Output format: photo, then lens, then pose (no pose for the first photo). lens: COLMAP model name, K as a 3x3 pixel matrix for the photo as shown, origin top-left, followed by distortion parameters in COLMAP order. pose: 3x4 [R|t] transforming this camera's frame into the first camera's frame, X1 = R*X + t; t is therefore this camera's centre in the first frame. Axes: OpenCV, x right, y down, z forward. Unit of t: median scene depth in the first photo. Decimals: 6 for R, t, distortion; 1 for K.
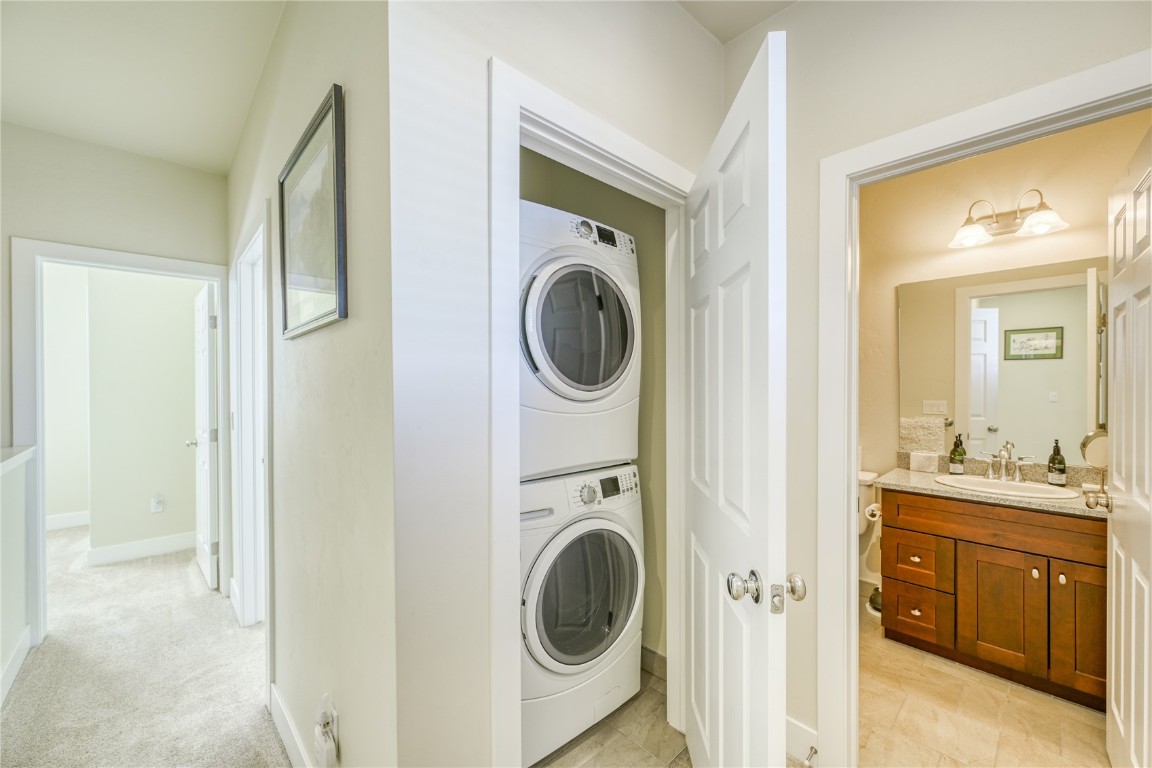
lens RADIAL K [[460.3, 0, 578.8], [0, 460.3, 390.7], [0, 0, 1]] dist [0.001503, 0.000181]
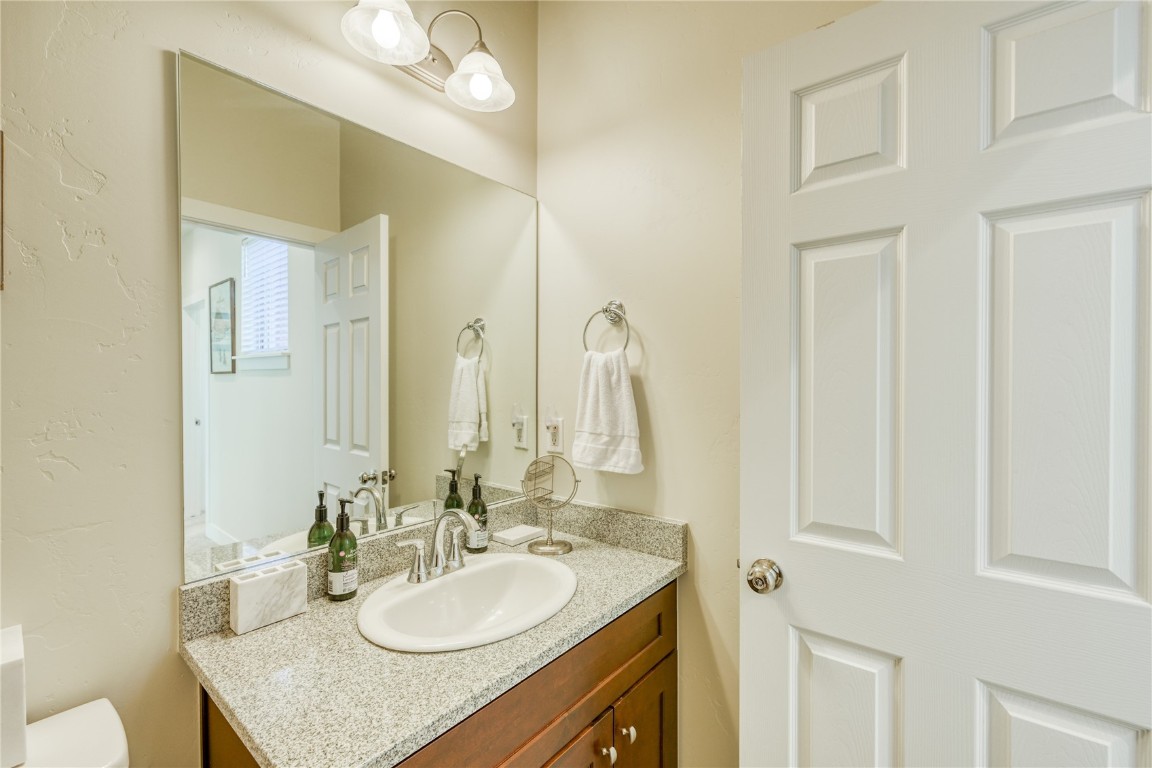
lens RADIAL K [[498.2, 0, 574.0], [0, 498.2, 392.5], [0, 0, 1]] dist [0.004750, 0.001146]
pose [[-0.154862, -0.009815, 0.987887, 0.327063], [0.005093, 0.999929, 0.010733, -0.002246], [-0.987923, 0.006694, -0.154801, 0.808099]]
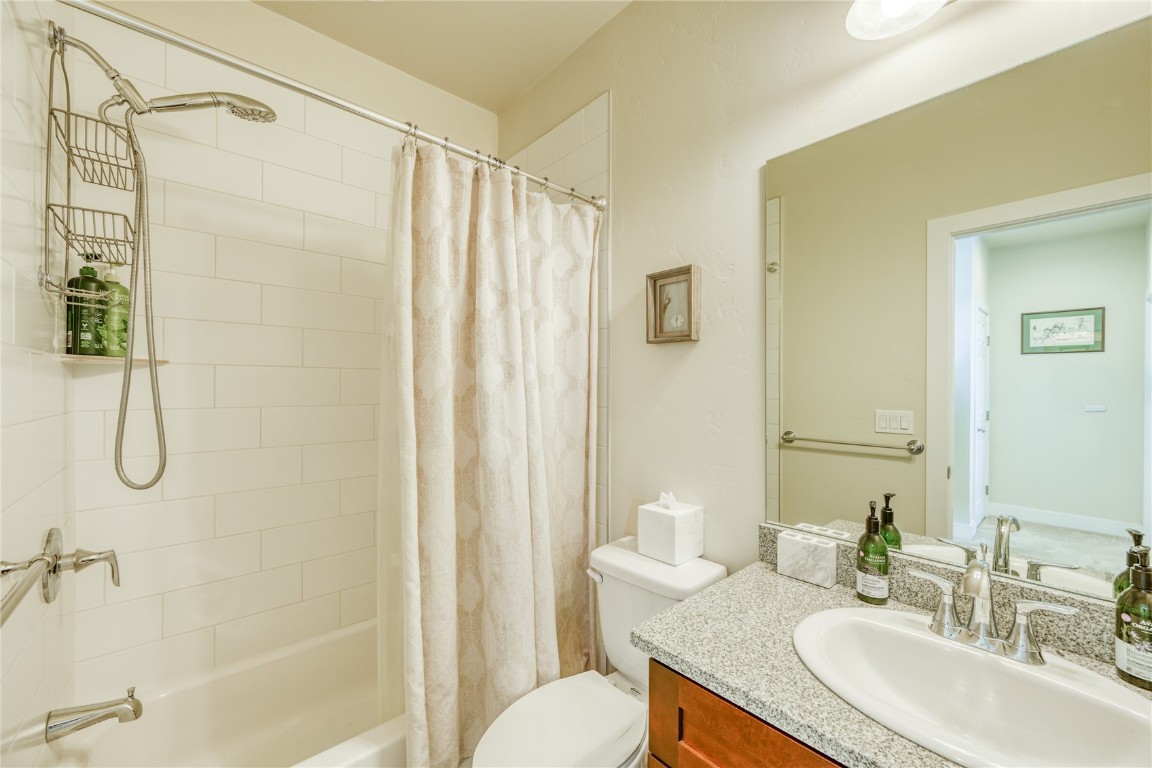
lens RADIAL K [[460.3, 0, 574.4], [0, 460.3, 389.0], [0, 0, 1]] dist [0.001503, 0.000181]
pose [[0.999413, 0.007480, -0.033443, 0.530685], [-0.007730, 0.999943, -0.007361, 0.001324], [0.033386, 0.007615, 0.999414, 0.543706]]
